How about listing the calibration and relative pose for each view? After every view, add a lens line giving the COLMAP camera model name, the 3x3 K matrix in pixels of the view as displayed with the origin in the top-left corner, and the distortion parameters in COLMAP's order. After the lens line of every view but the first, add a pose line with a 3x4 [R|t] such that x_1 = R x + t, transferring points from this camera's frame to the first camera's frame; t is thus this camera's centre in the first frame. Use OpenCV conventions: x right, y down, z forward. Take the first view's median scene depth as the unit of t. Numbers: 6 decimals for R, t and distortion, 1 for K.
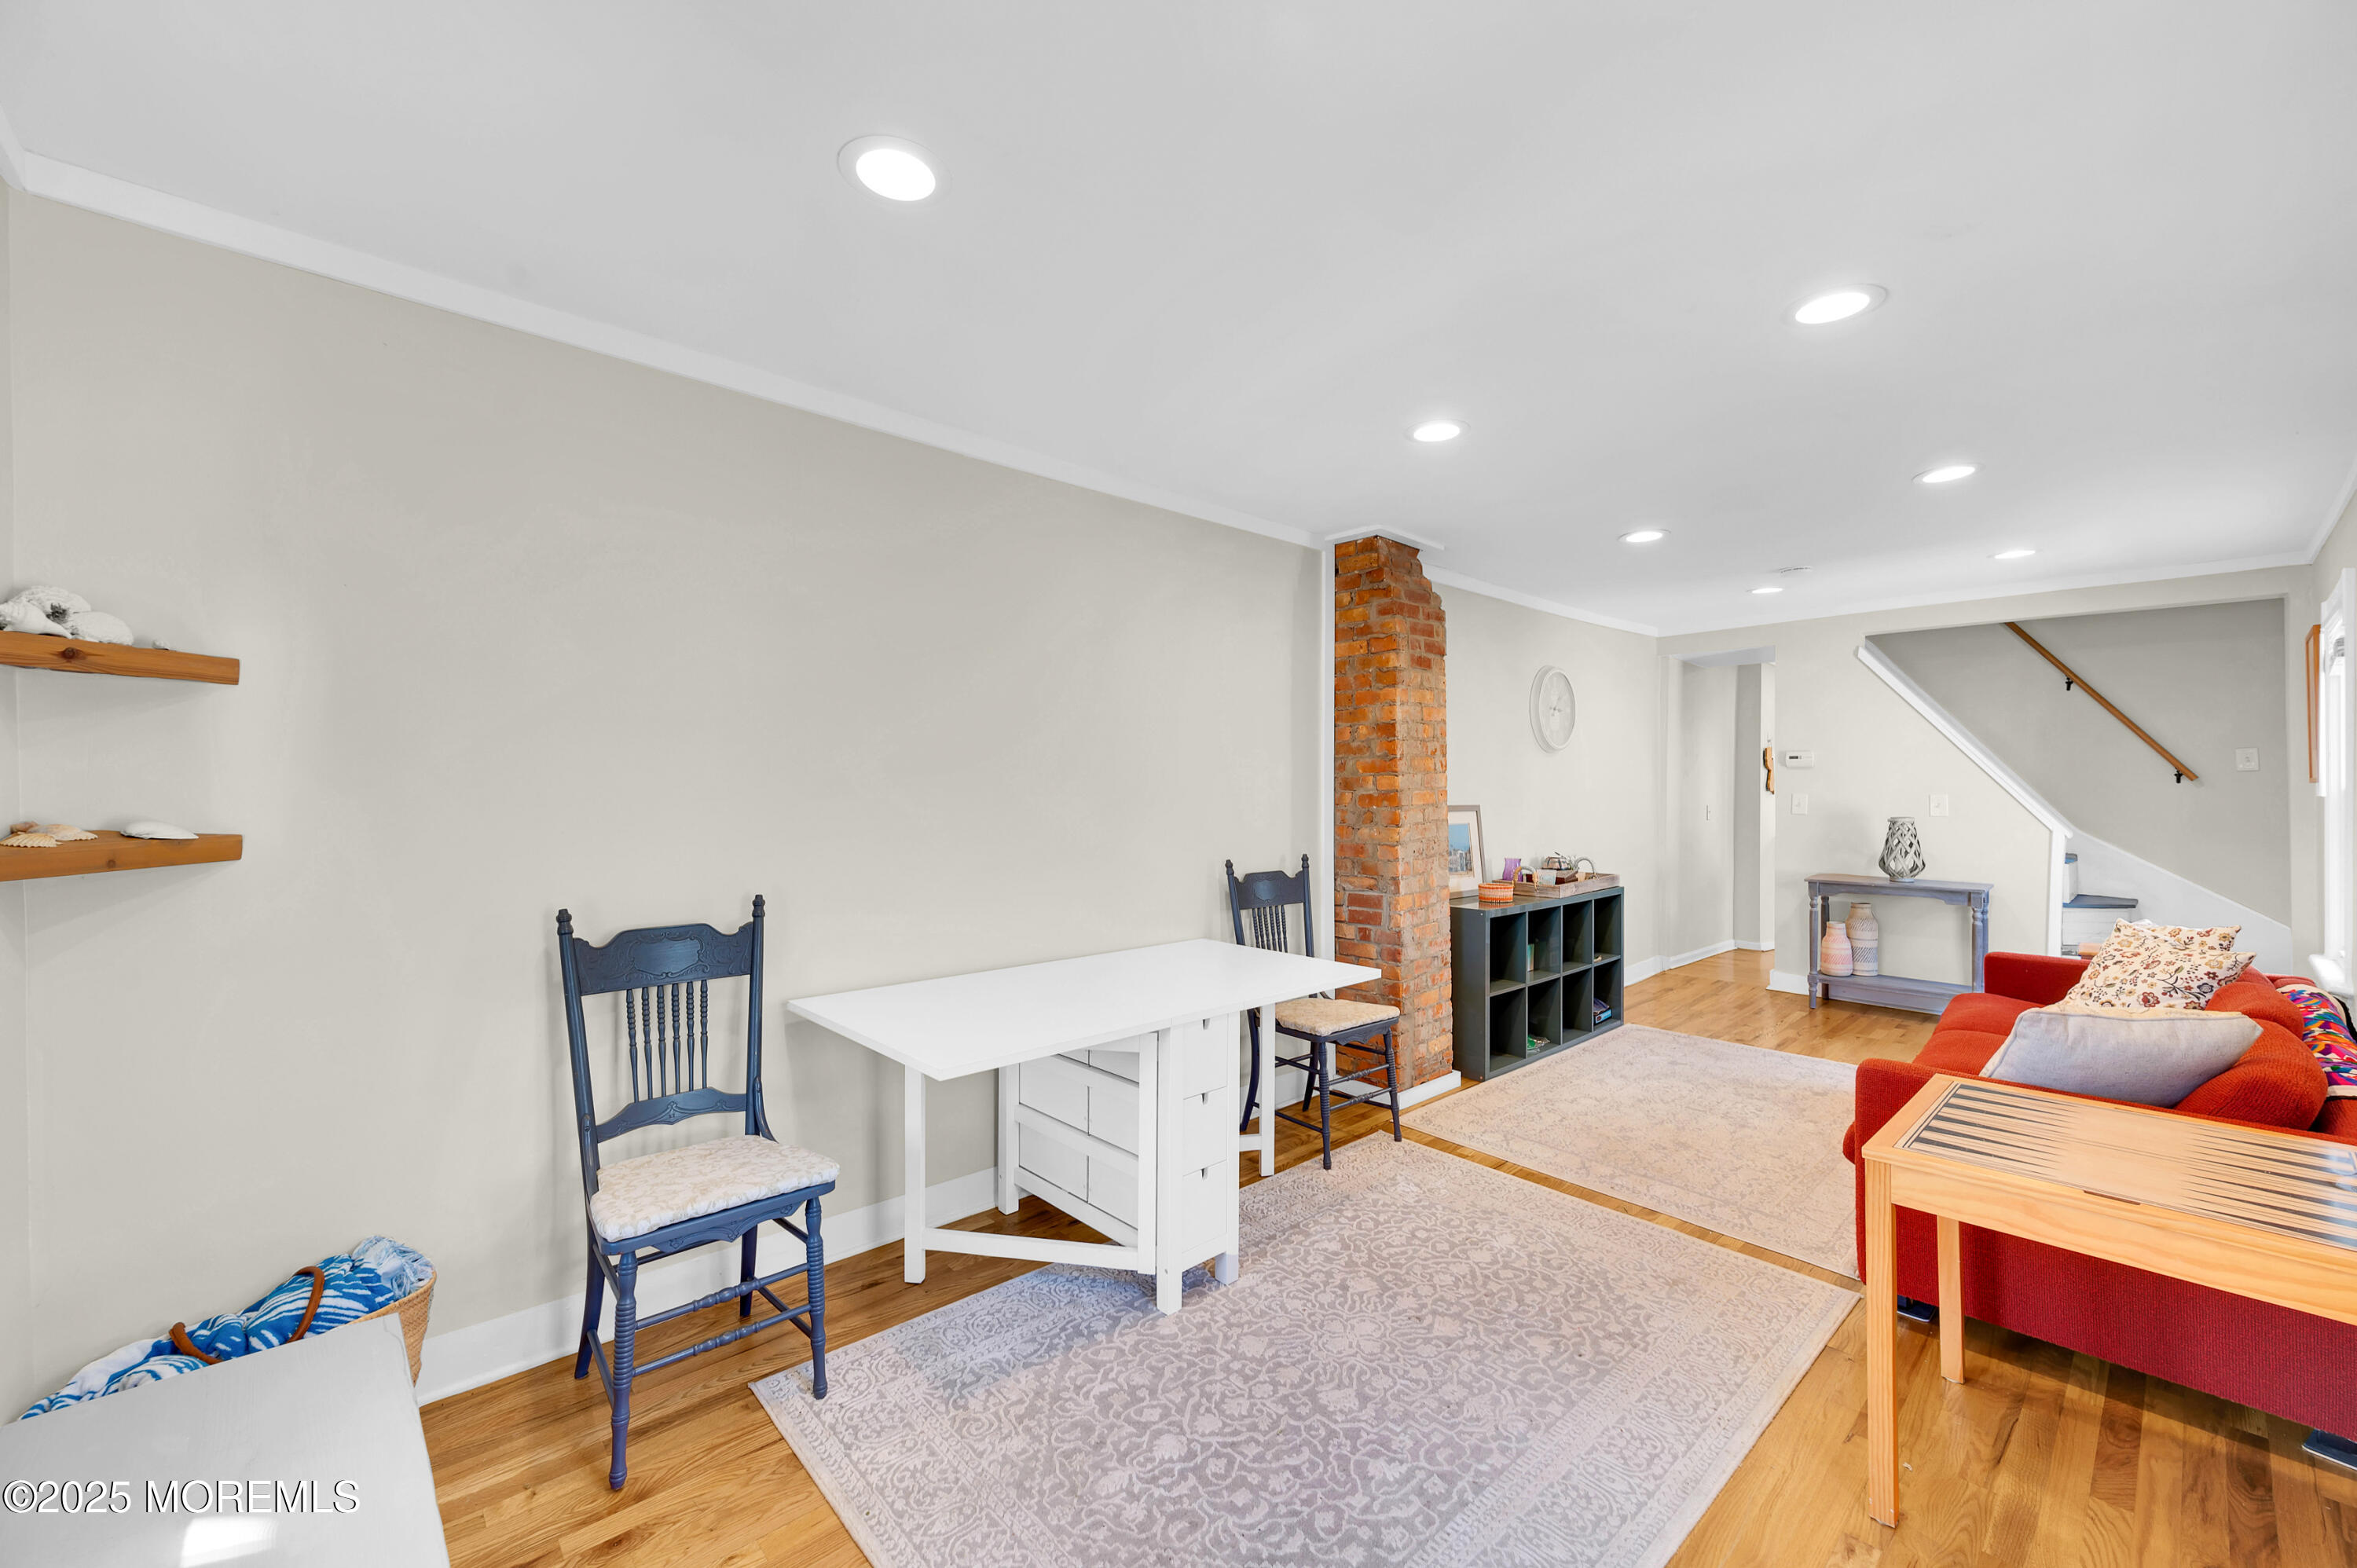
lens RADIAL K [[947.9, 0, 1188.7], [0, 947.9, 787.5], [0, 0, 1]] dist [0.003055, 0.000089]
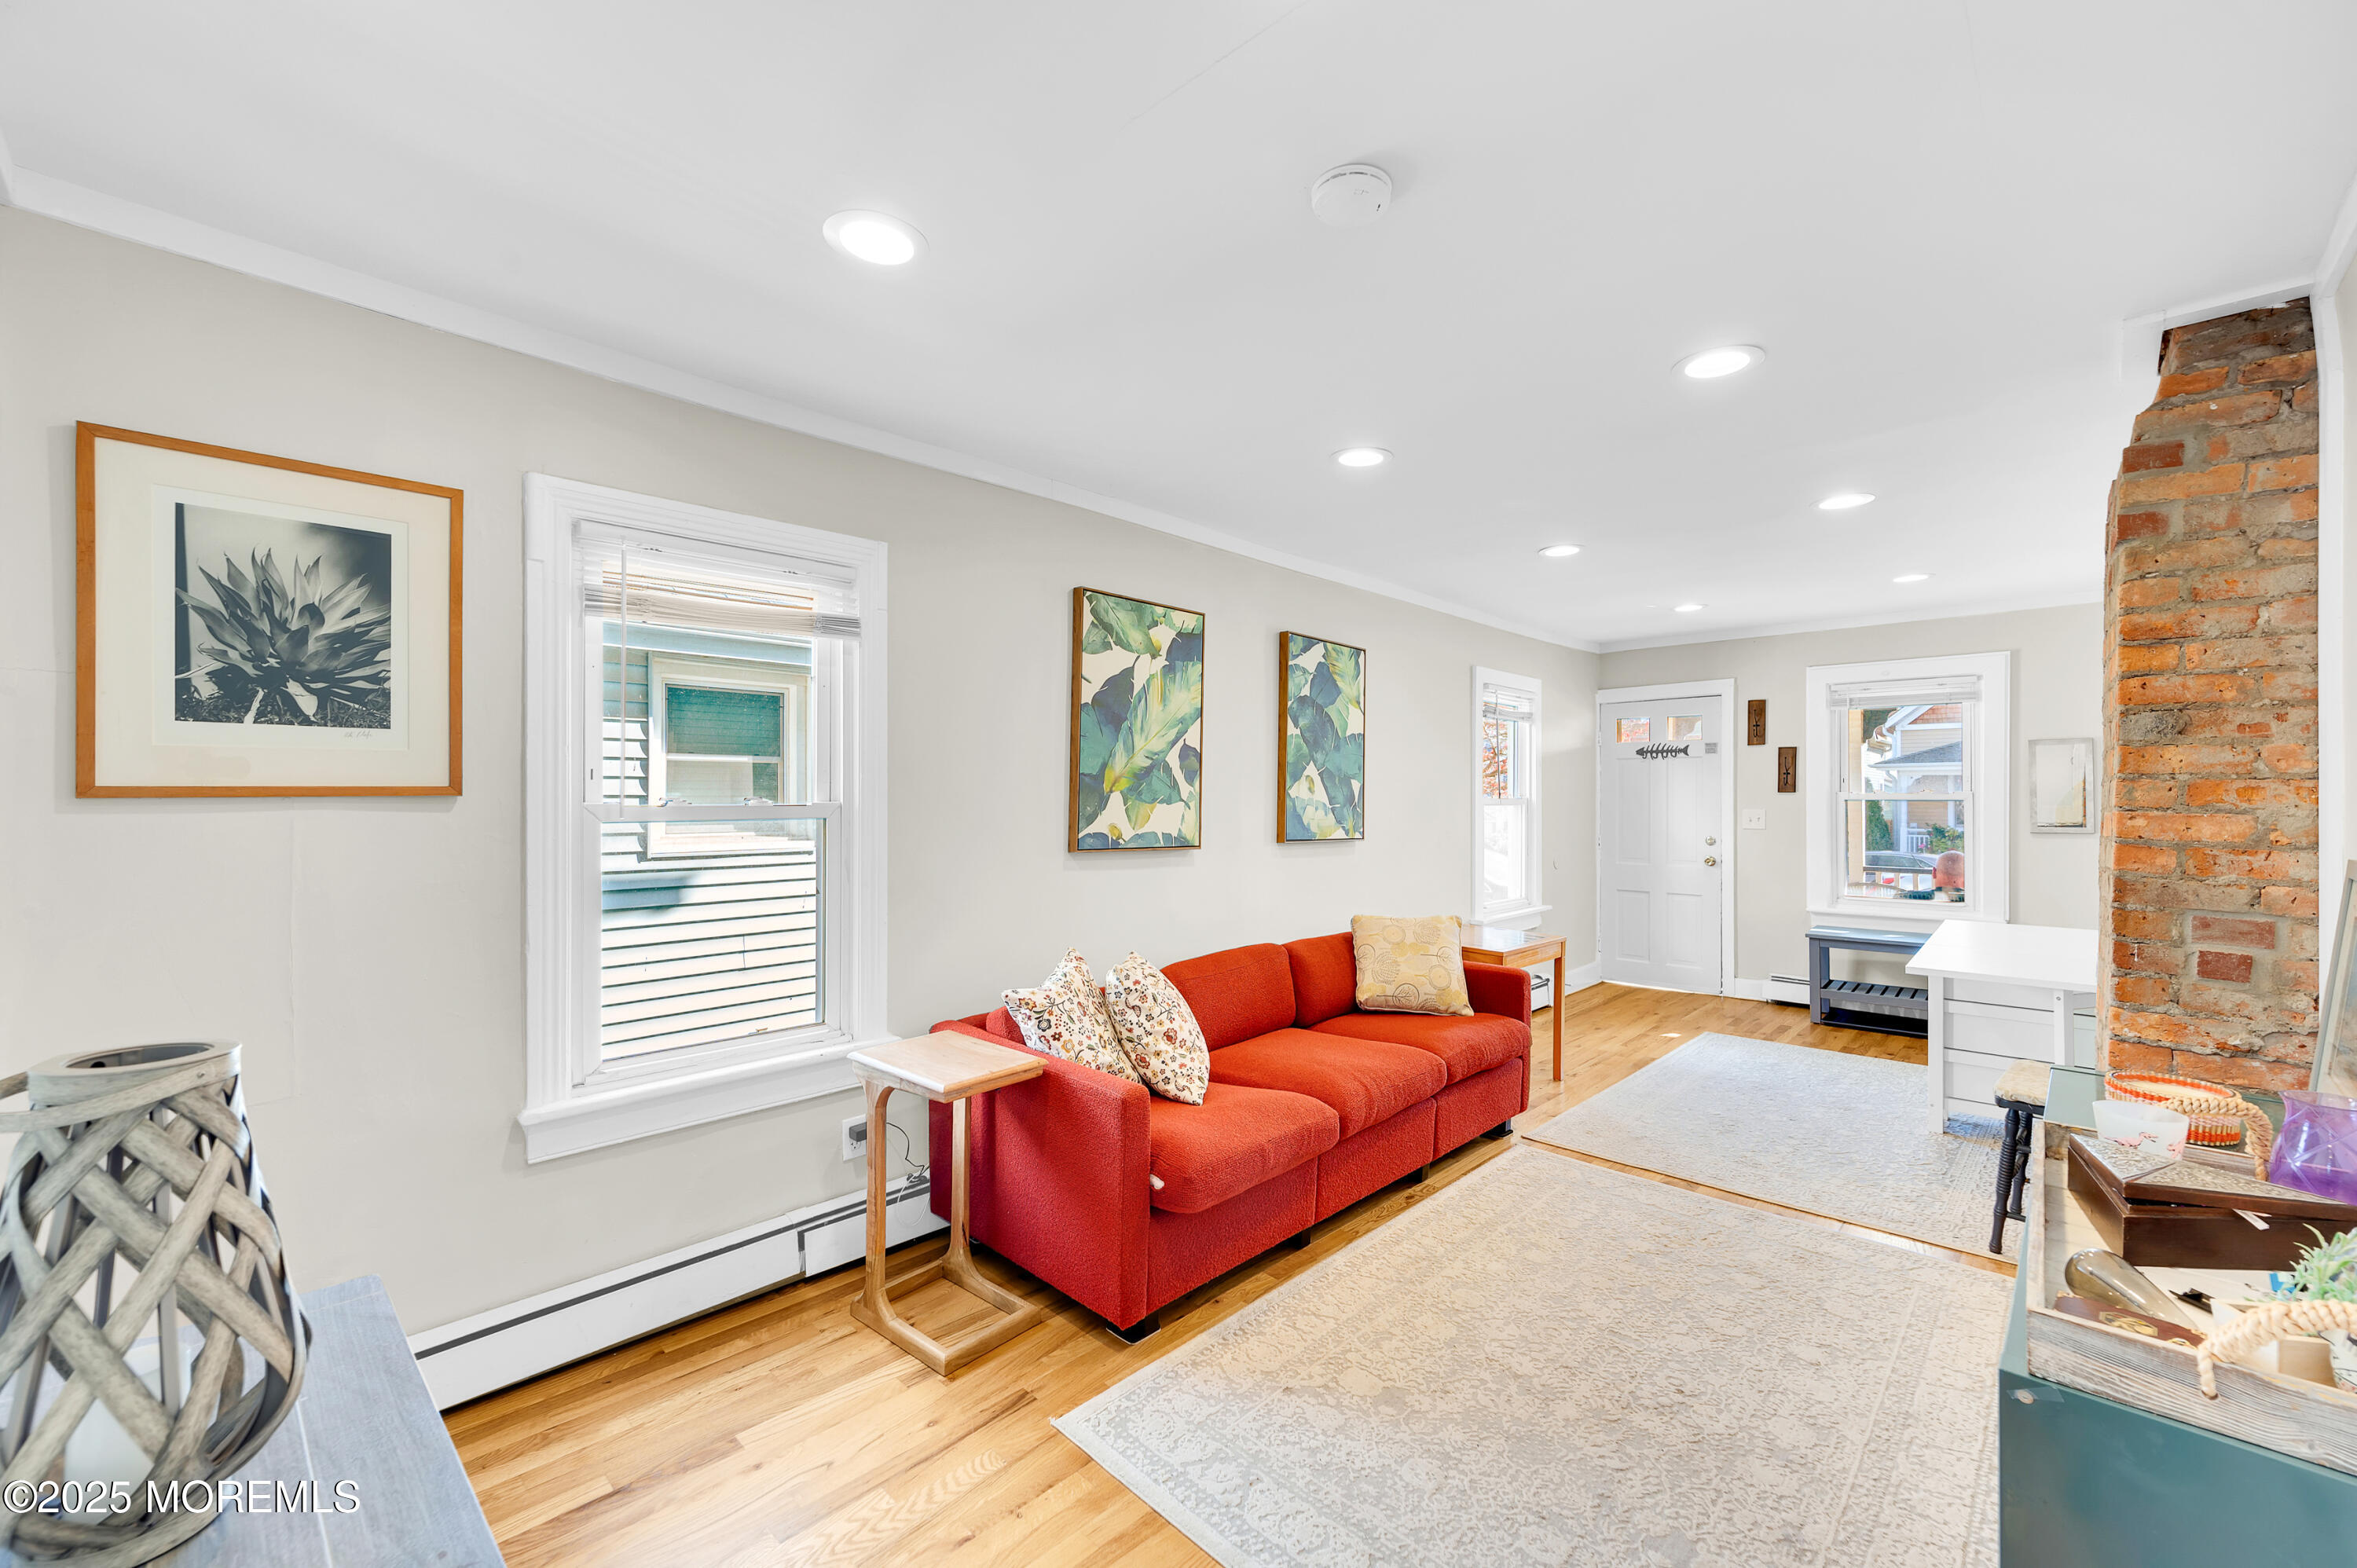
lens RADIAL K [[947.9, 0, 1174.4], [0, 947.9, 792.8], [0, 0, 1]] dist [0.003055, 0.000089]
pose [[-0.998109, 0.001737, -0.061448, 0.821556], [0.001598, 0.999996, 0.002304, -0.007524], [0.061452, 0.002202, -0.998108, 1.523547]]
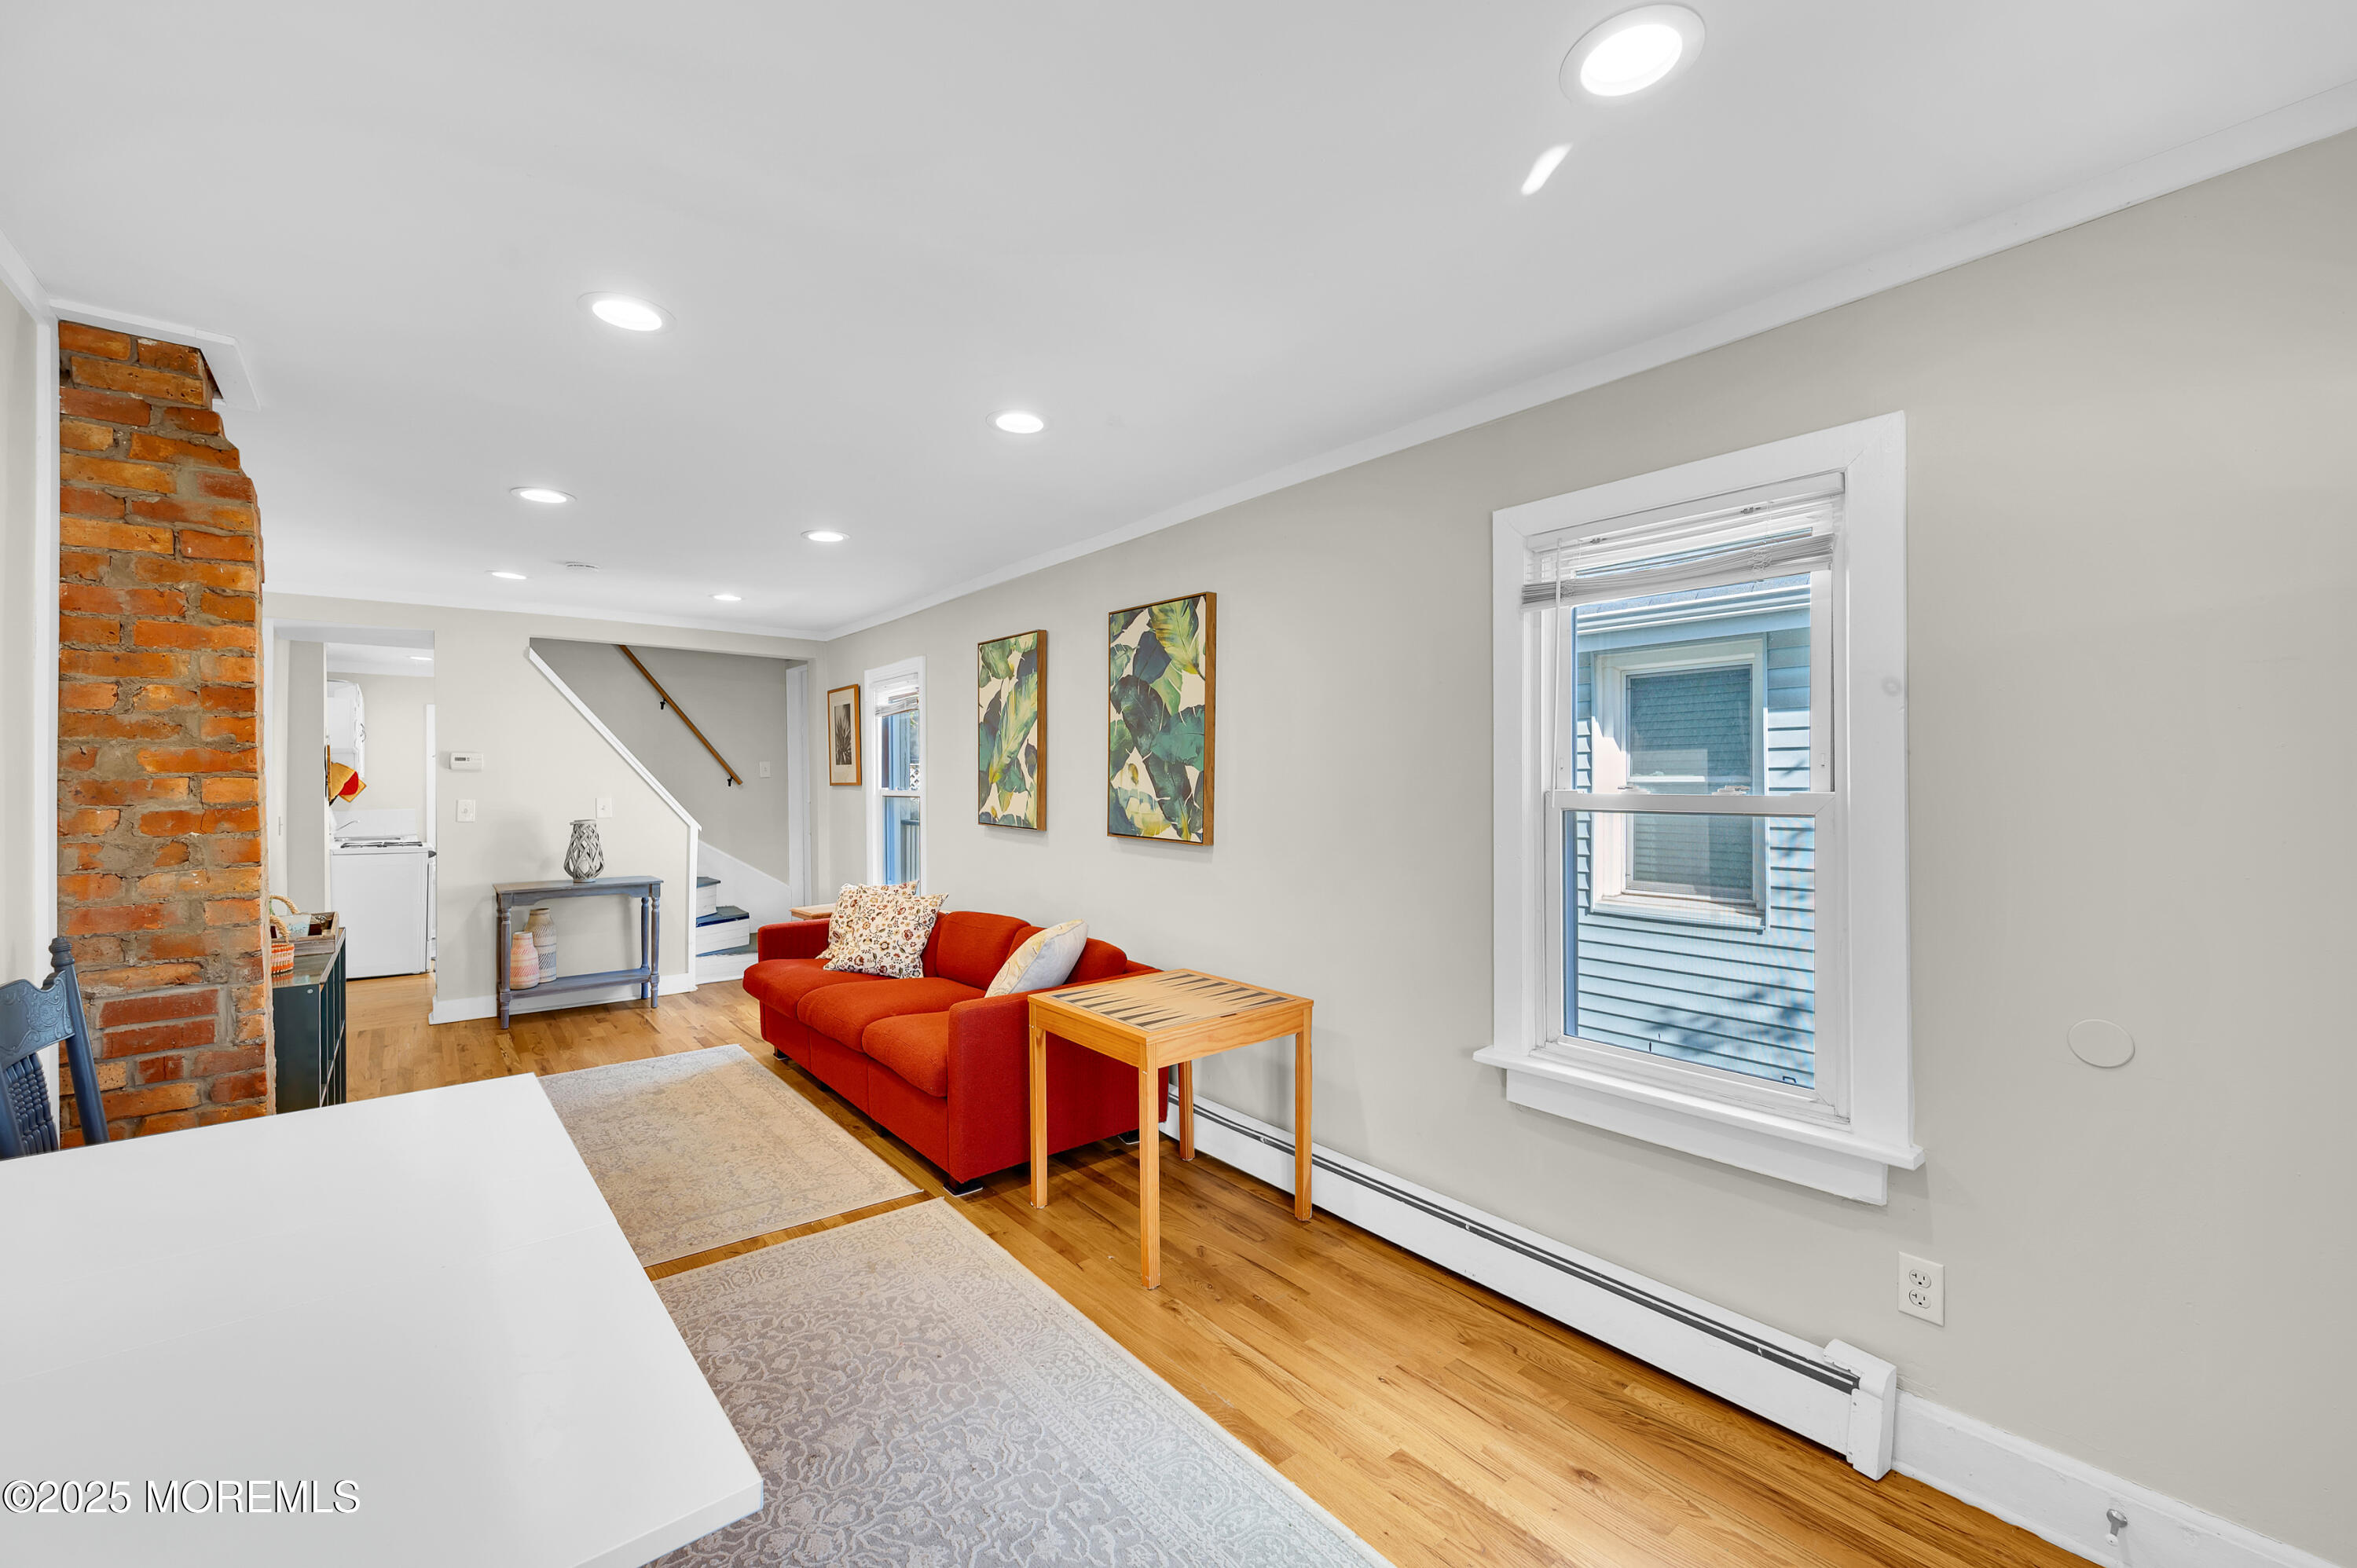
lens RADIAL K [[947.9, 0, 1184.1], [0, 947.9, 780.8], [0, 0, 1]] dist [0.003055, 0.000089]
pose [[0.052802, 0.002564, 0.998602, -0.327602], [0.008609, 0.999958, -0.003023, -0.003870], [-0.998568, 0.008756, 0.052777, 0.384657]]
